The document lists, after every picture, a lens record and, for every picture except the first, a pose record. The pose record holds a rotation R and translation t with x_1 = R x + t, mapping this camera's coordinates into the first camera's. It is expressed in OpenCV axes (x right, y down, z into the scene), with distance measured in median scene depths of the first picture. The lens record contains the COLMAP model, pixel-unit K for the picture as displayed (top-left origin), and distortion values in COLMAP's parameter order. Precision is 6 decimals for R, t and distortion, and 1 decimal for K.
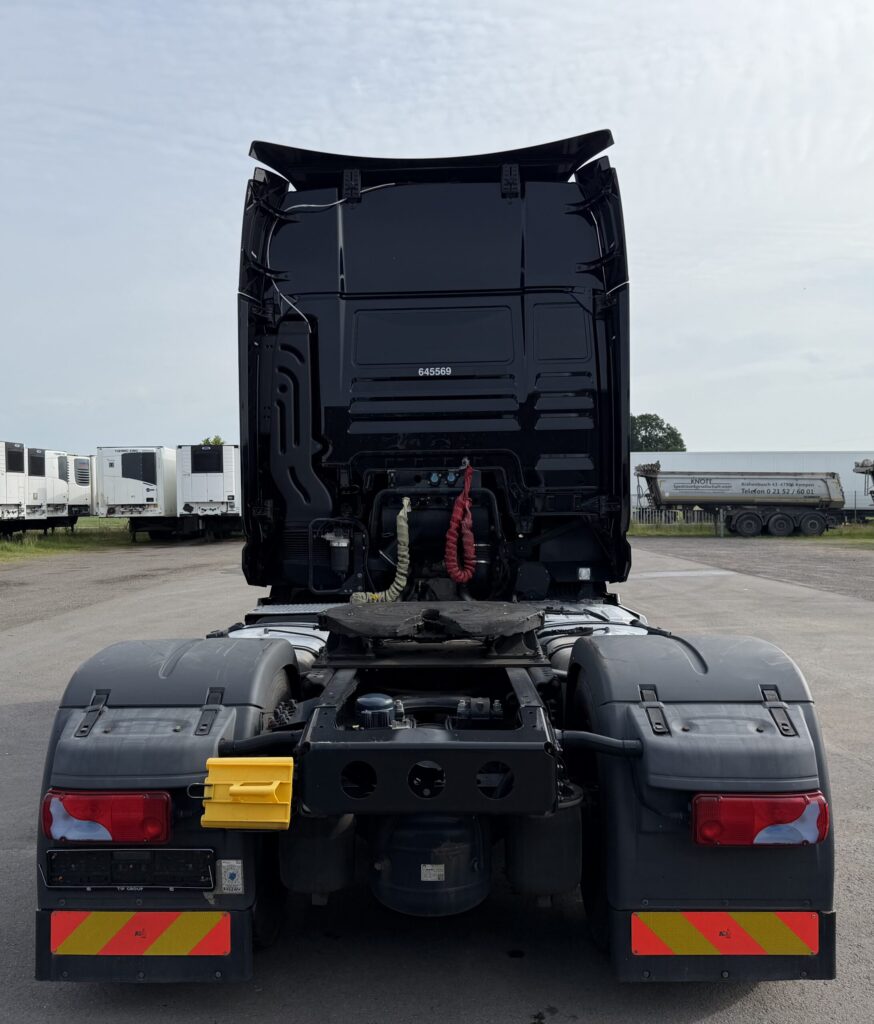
lens RADIAL K [[922.8, 0, 395.2], [0, 922.8, 527.8], [0, 0, 1]] dist [0.058458, -0.032429]
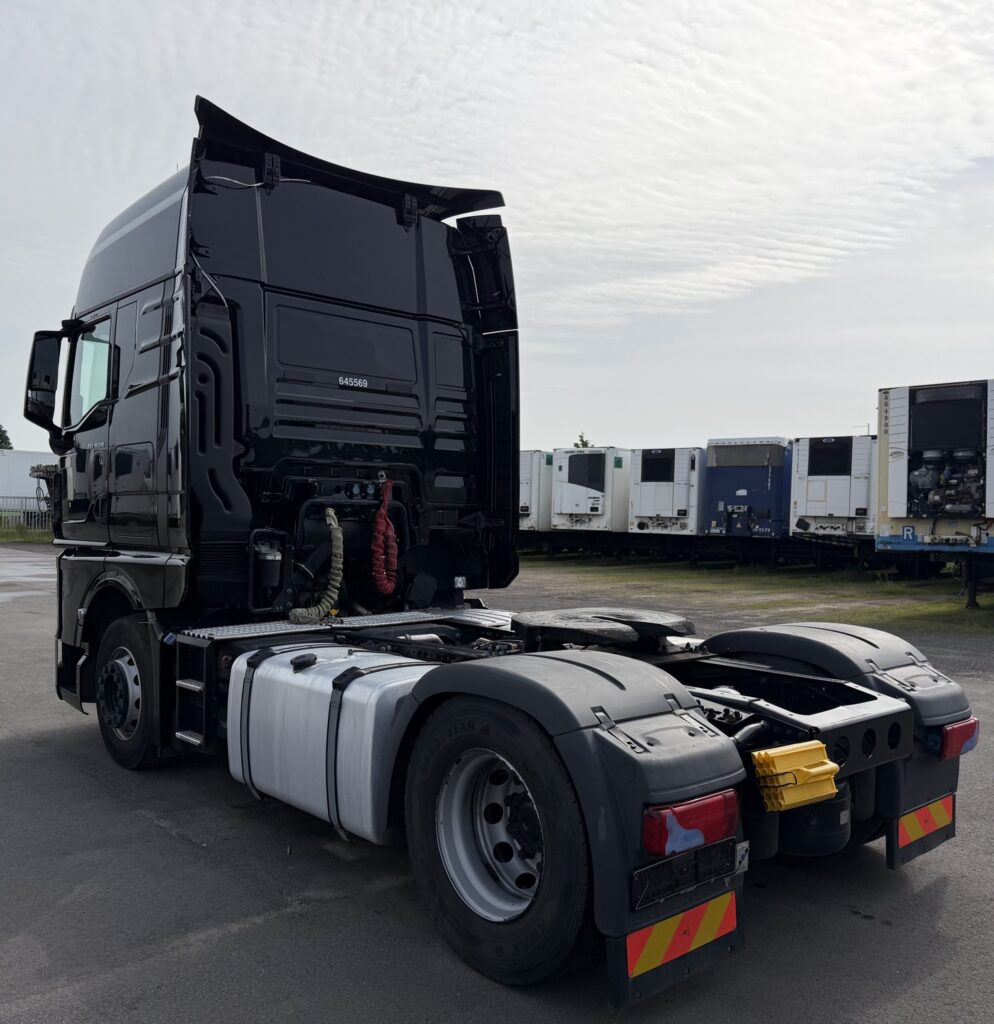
lens RADIAL K [[924.3, 0, 497.7], [0, 924.3, 519.8], [0, 0, 1]] dist [0.054705, -0.043785]
pose [[0.721750, 0.022236, 0.691797, -0.533514], [-0.010928, 0.999725, -0.020734, -0.002466], [-0.692068, 0.007405, 0.721794, 0.176944]]
